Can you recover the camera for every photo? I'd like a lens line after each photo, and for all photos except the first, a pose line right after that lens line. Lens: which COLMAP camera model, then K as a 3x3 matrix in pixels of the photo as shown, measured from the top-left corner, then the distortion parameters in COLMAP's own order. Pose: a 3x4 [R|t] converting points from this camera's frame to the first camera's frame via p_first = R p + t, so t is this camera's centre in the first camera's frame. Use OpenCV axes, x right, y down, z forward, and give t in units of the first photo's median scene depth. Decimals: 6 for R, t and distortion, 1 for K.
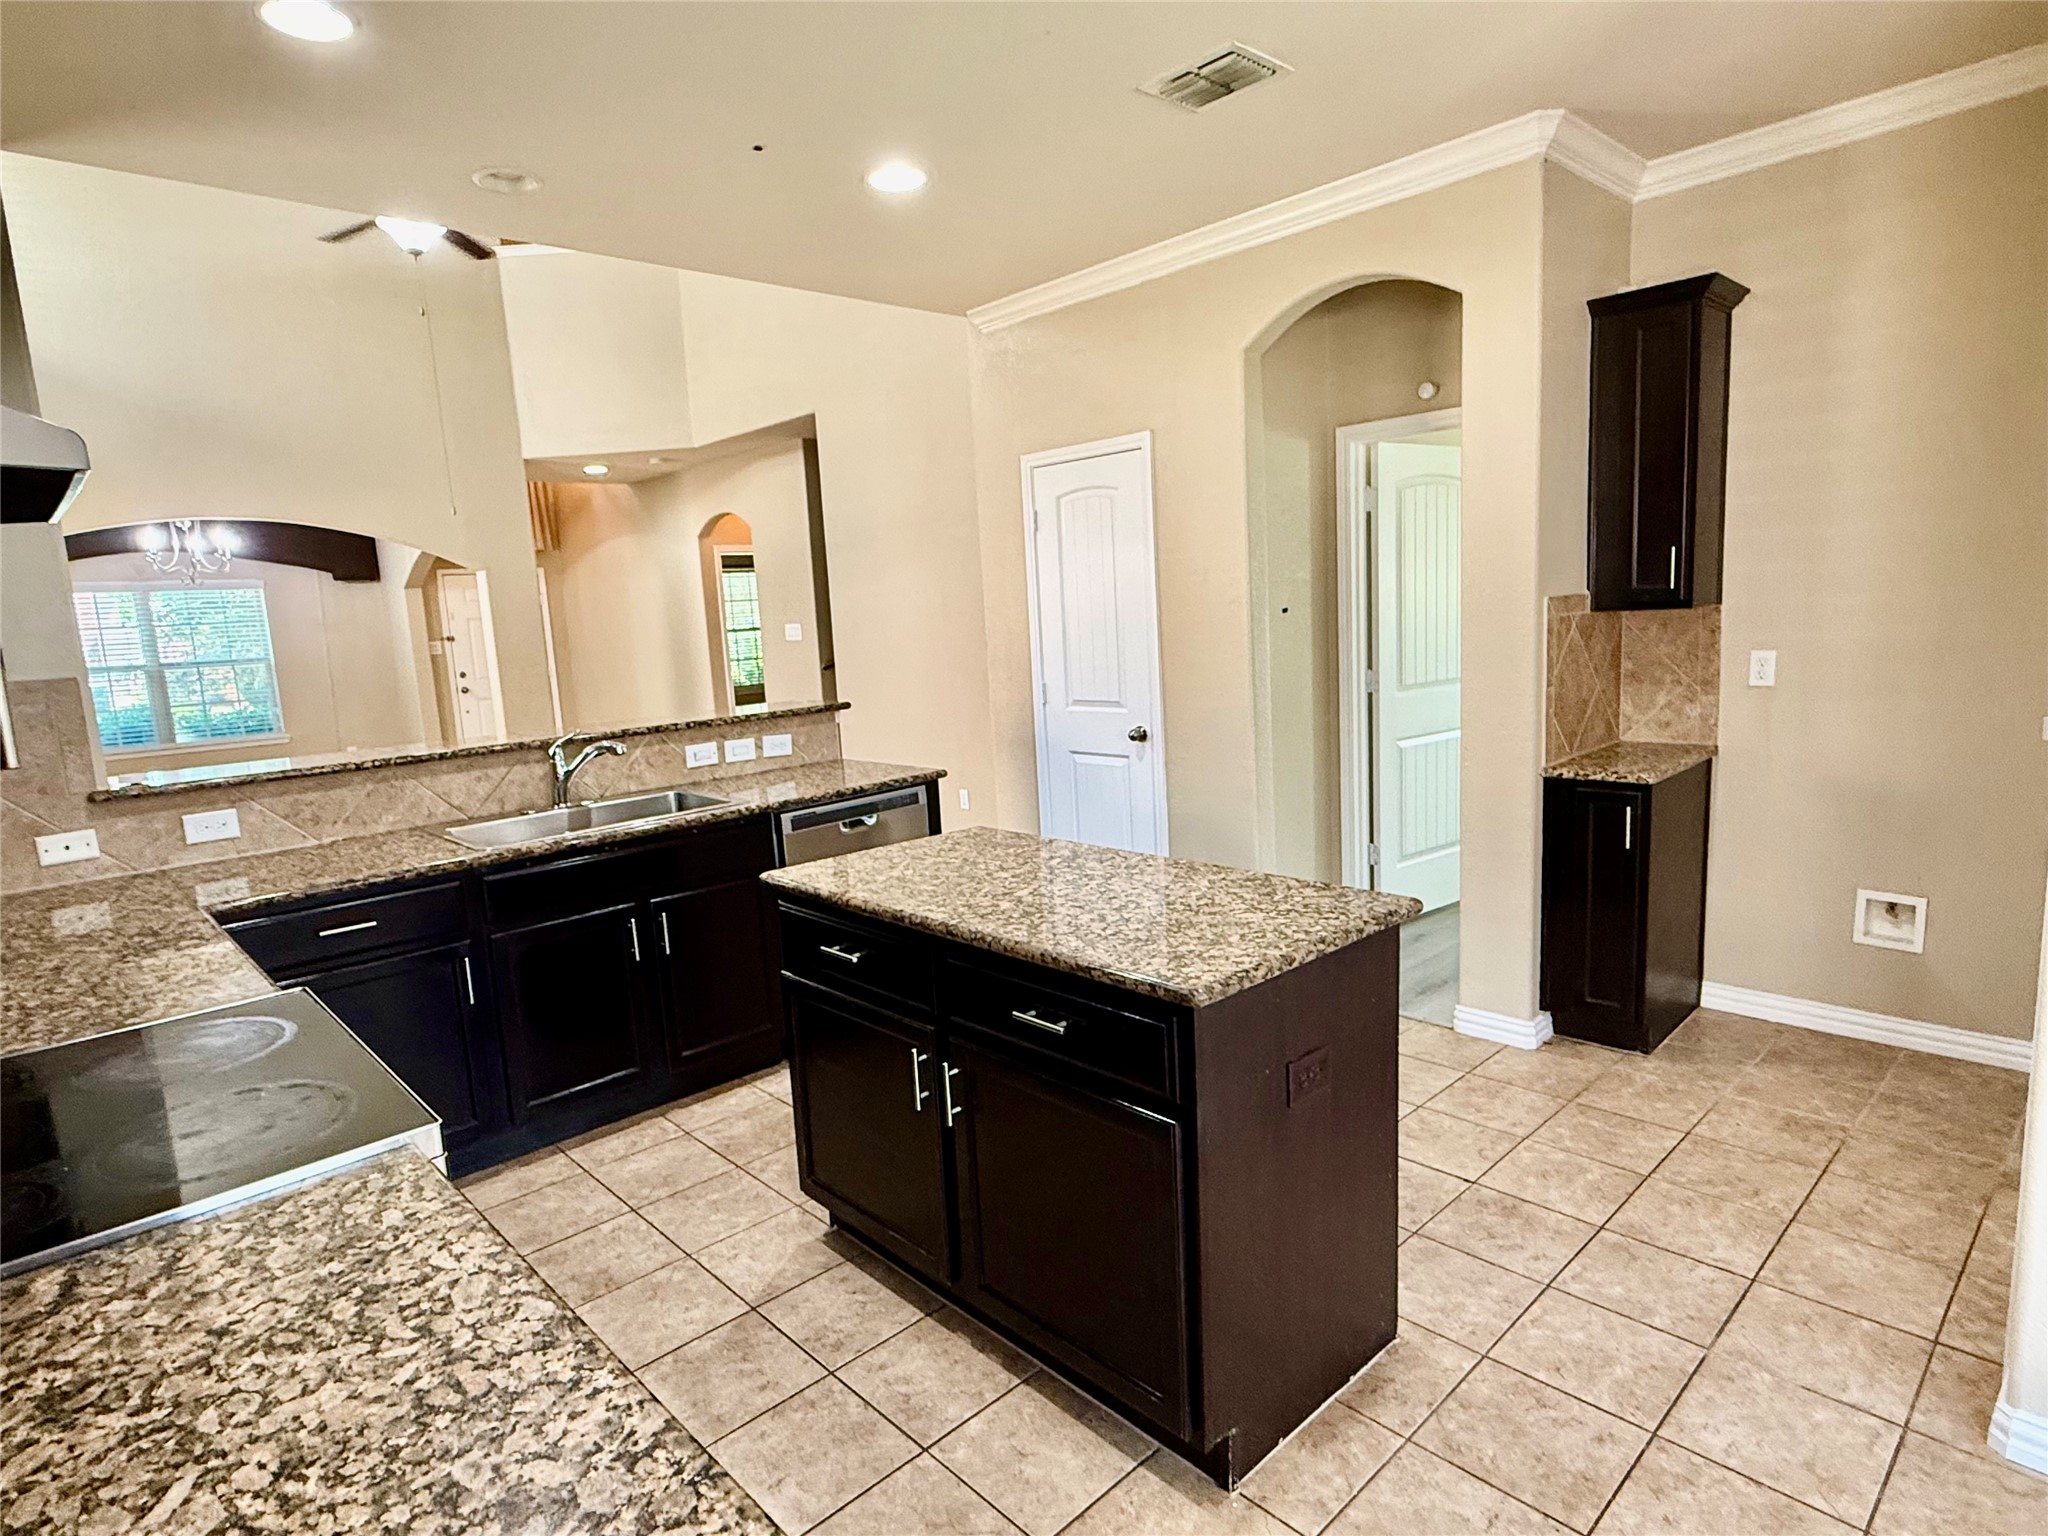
lens RADIAL K [[1118.7, 0, 1018.8], [0, 1118.7, 776.9], [0, 0, 1]] dist [-0.000986, -0.000009]
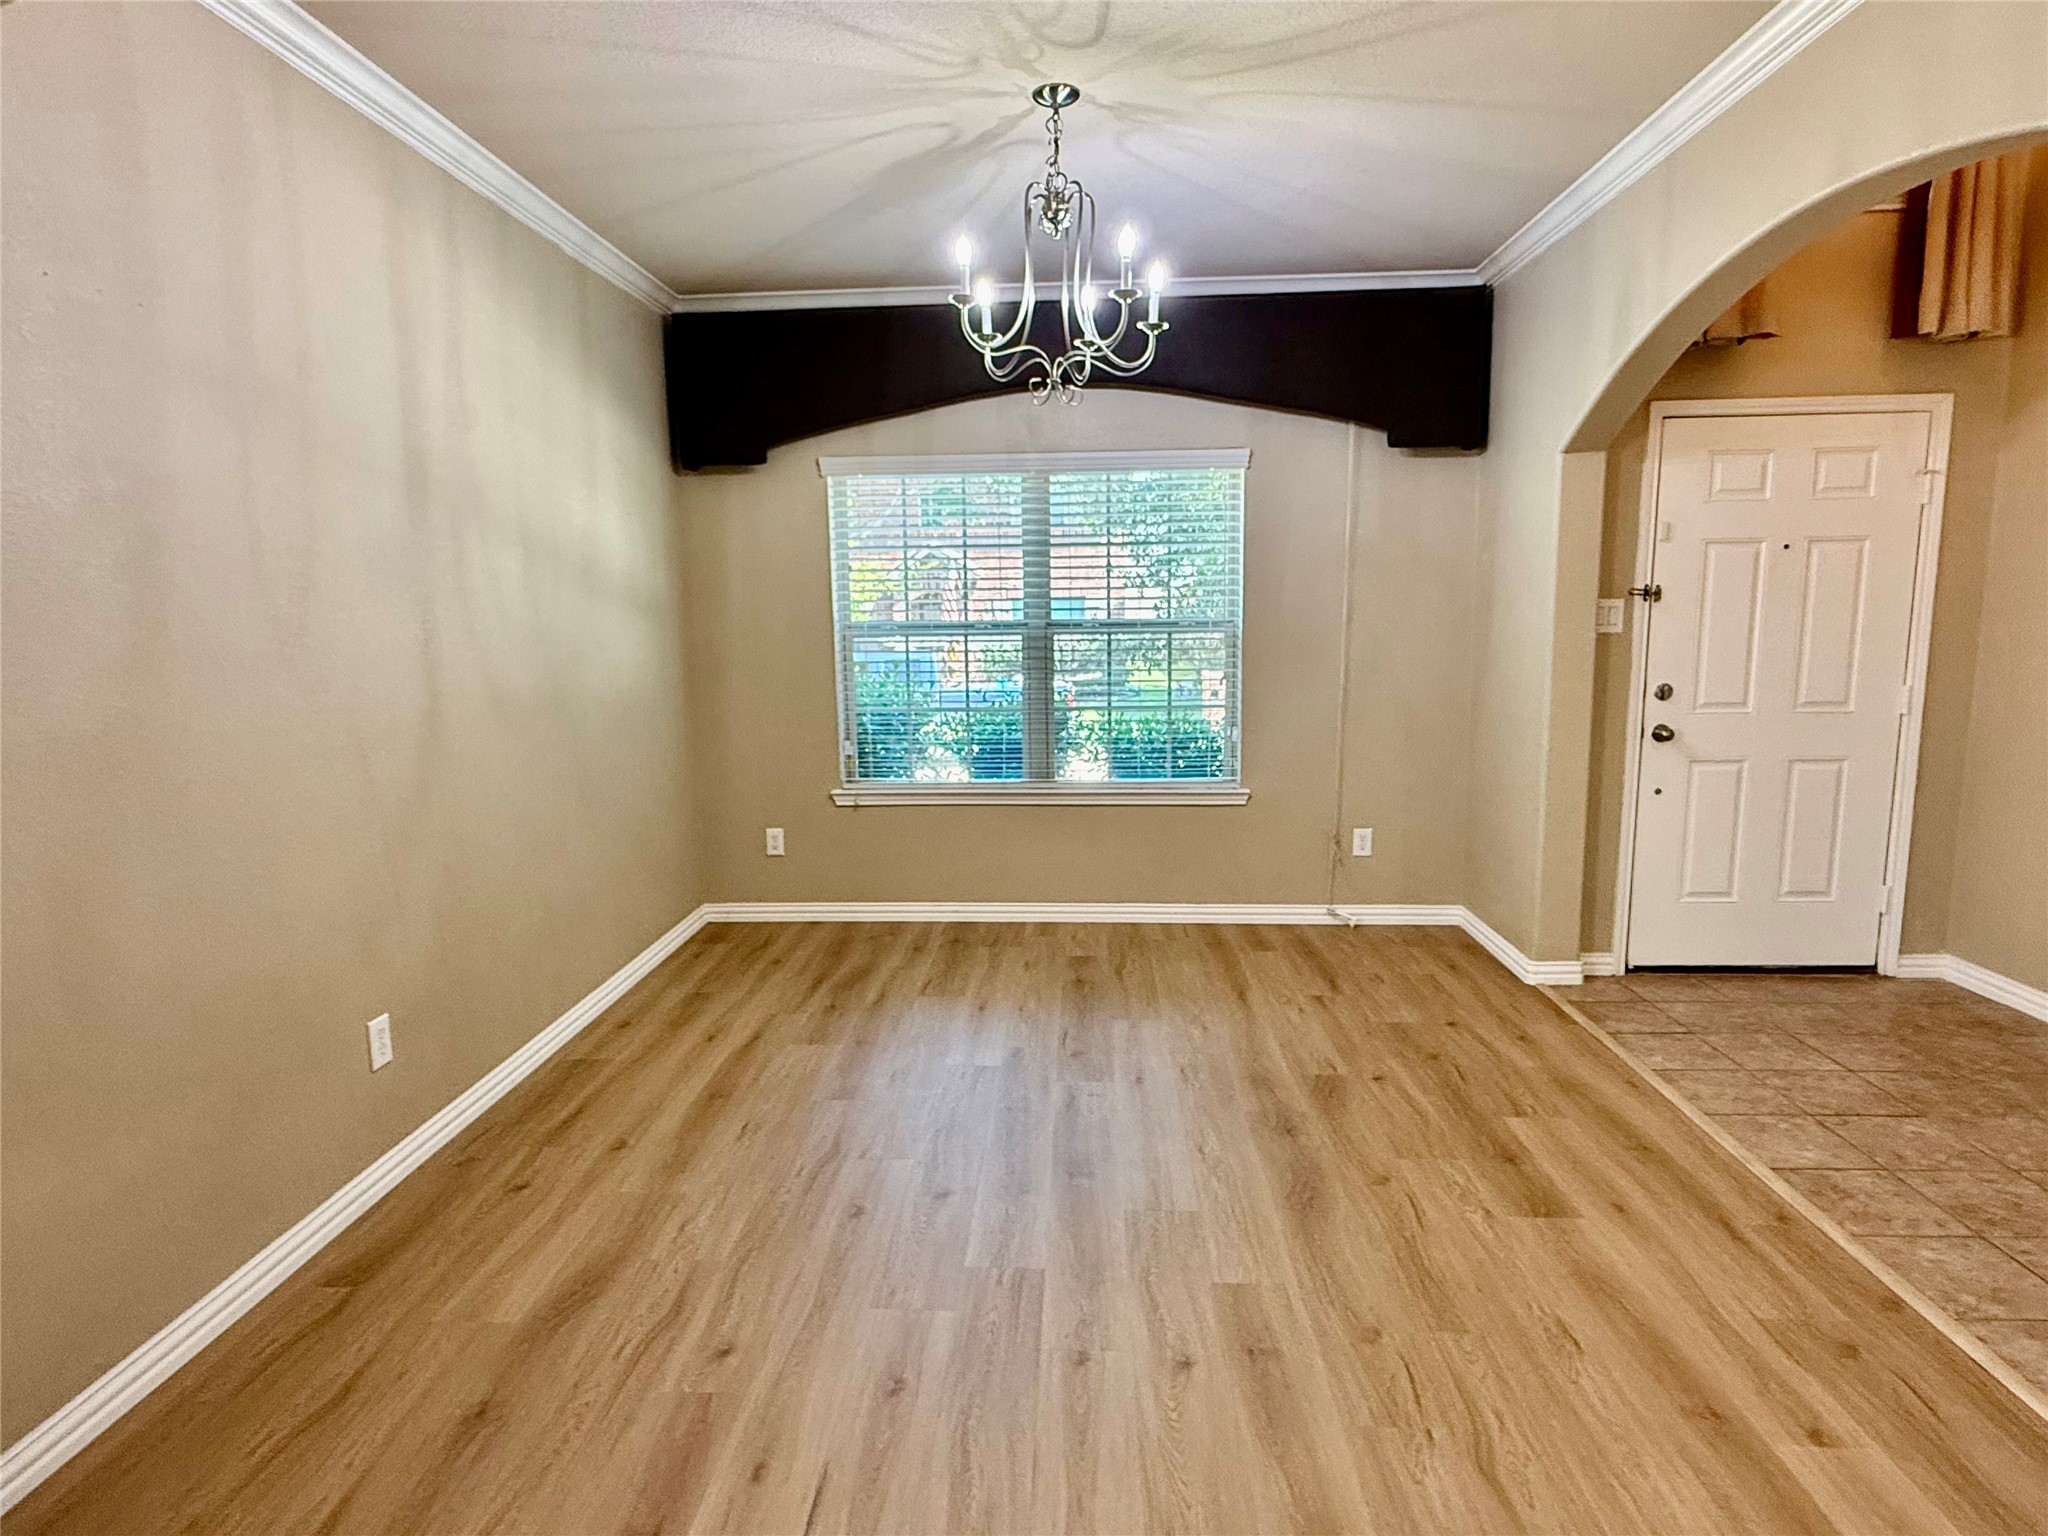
lens RADIAL K [[1120.2, 0, 1020.3], [0, 1120.2, 772.6], [0, 0, 1]] dist [0.002112, 0.001624]
pose [[0.692321, 0.145933, -0.706679, -0.395680], [-0.135718, 0.988193, 0.071107, -0.065246], [0.708712, 0.046680, 0.703952, 0.614466]]
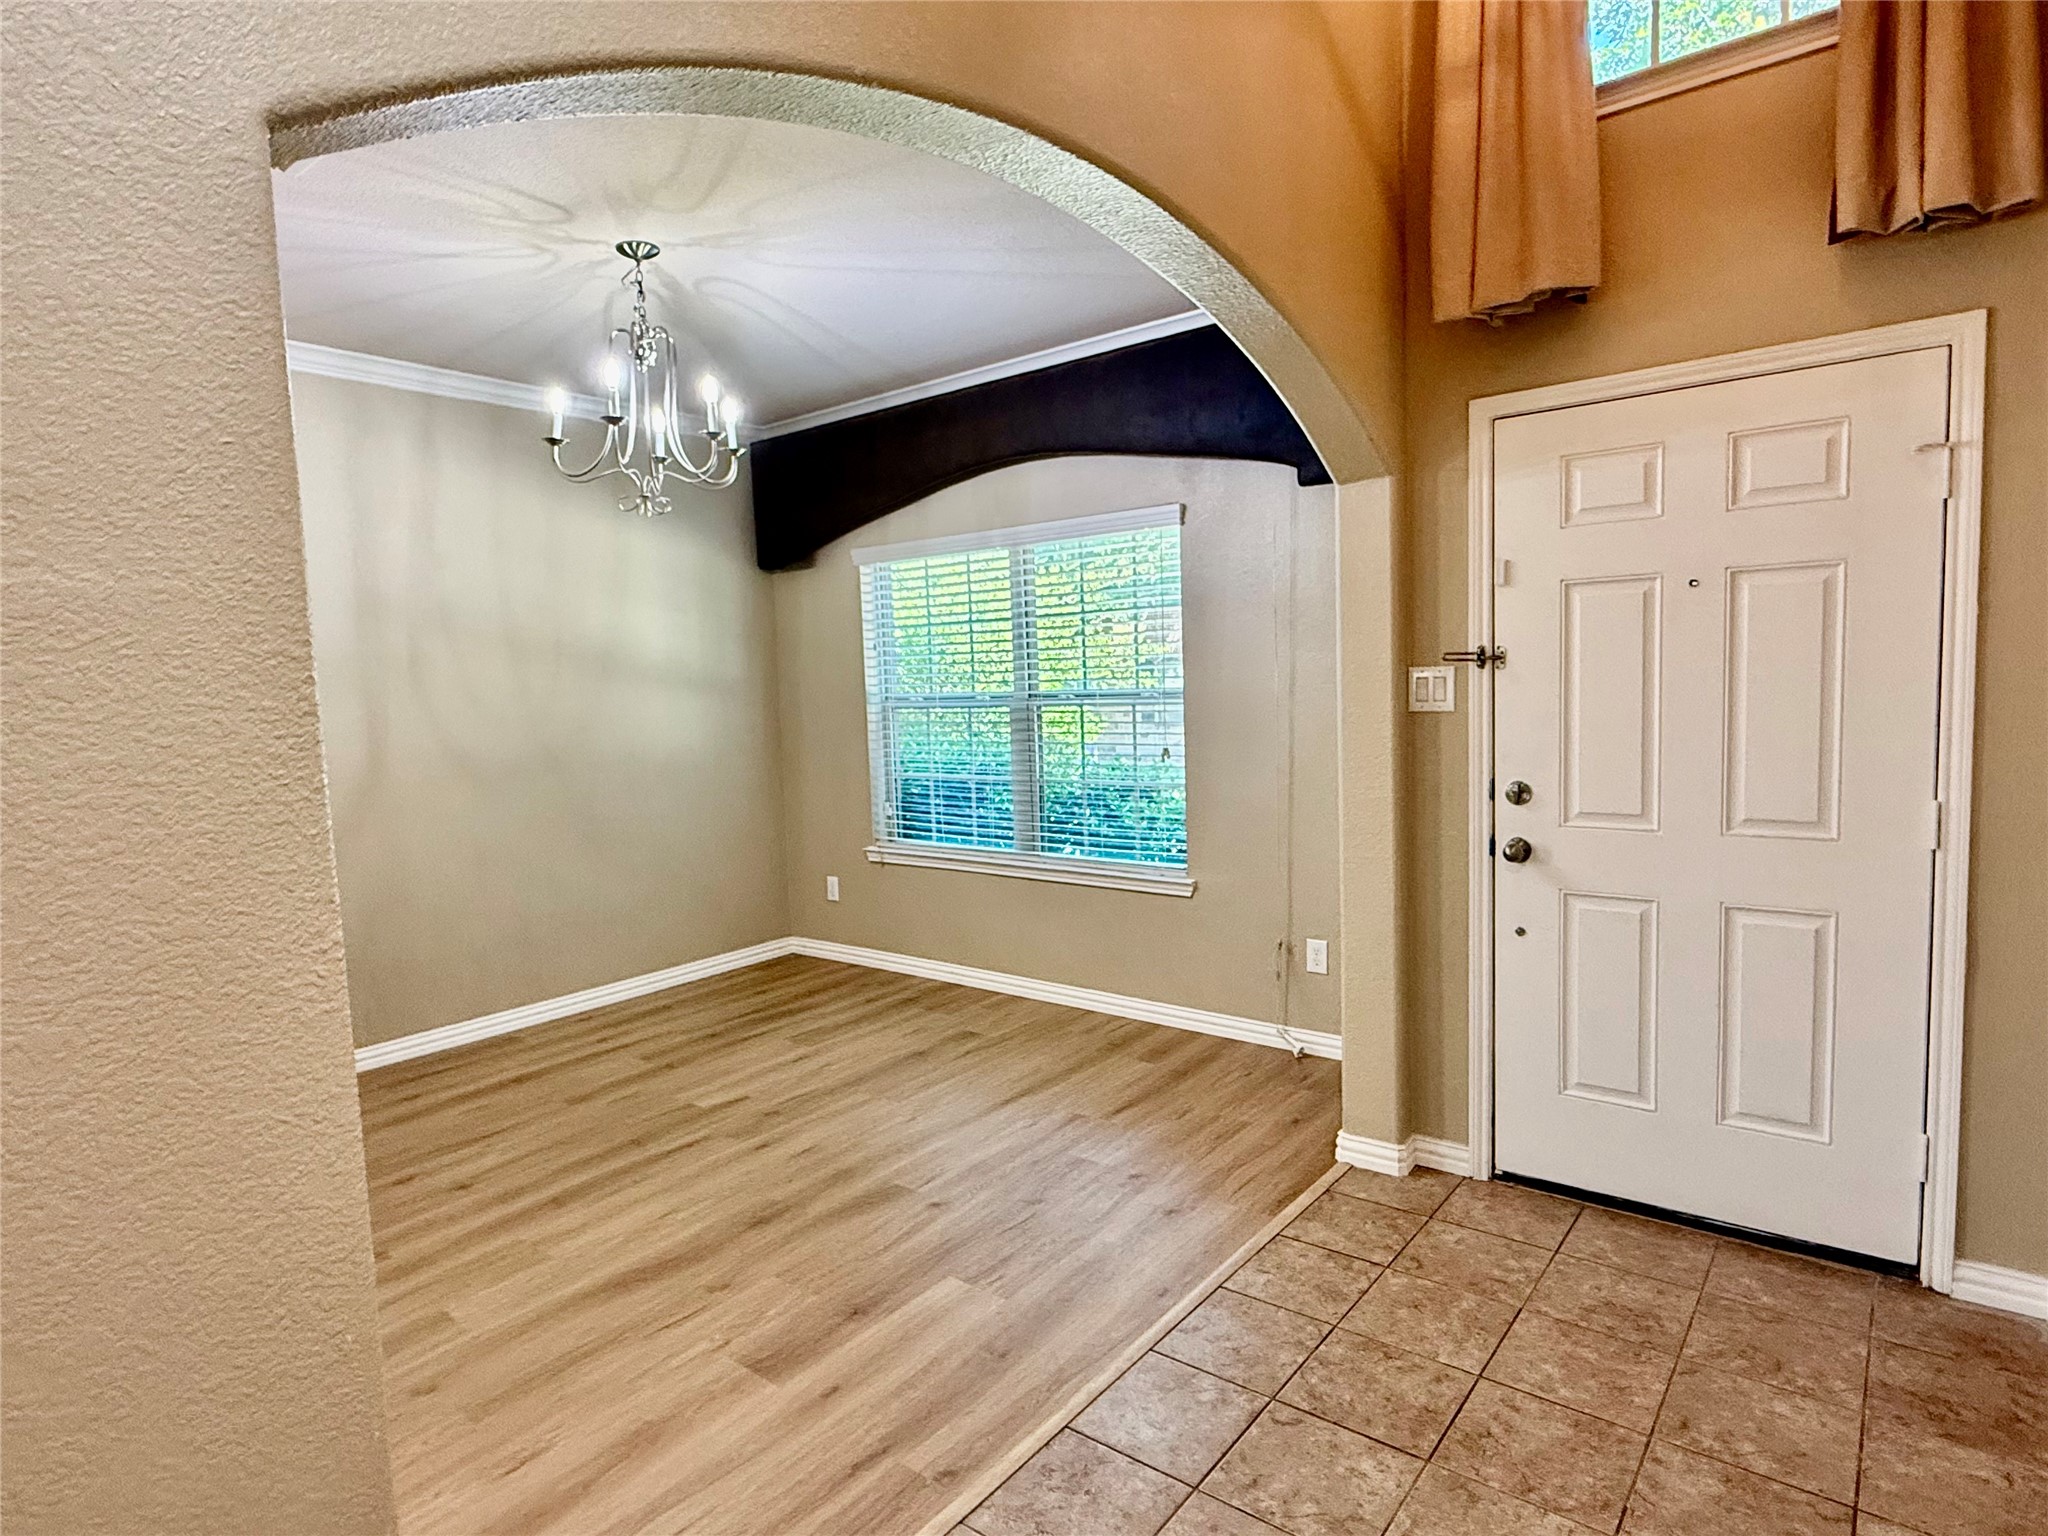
lens RADIAL K [[1118.7, 0, 1018.8], [0, 1118.7, 776.9], [0, 0, 1]] dist [-0.000986, -0.000009]
pose [[0.144363, 0.134982, -0.980275, -0.265219], [-0.128352, 0.984838, 0.116708, -0.116227], [0.981165, 0.108972, 0.159499, 0.879142]]
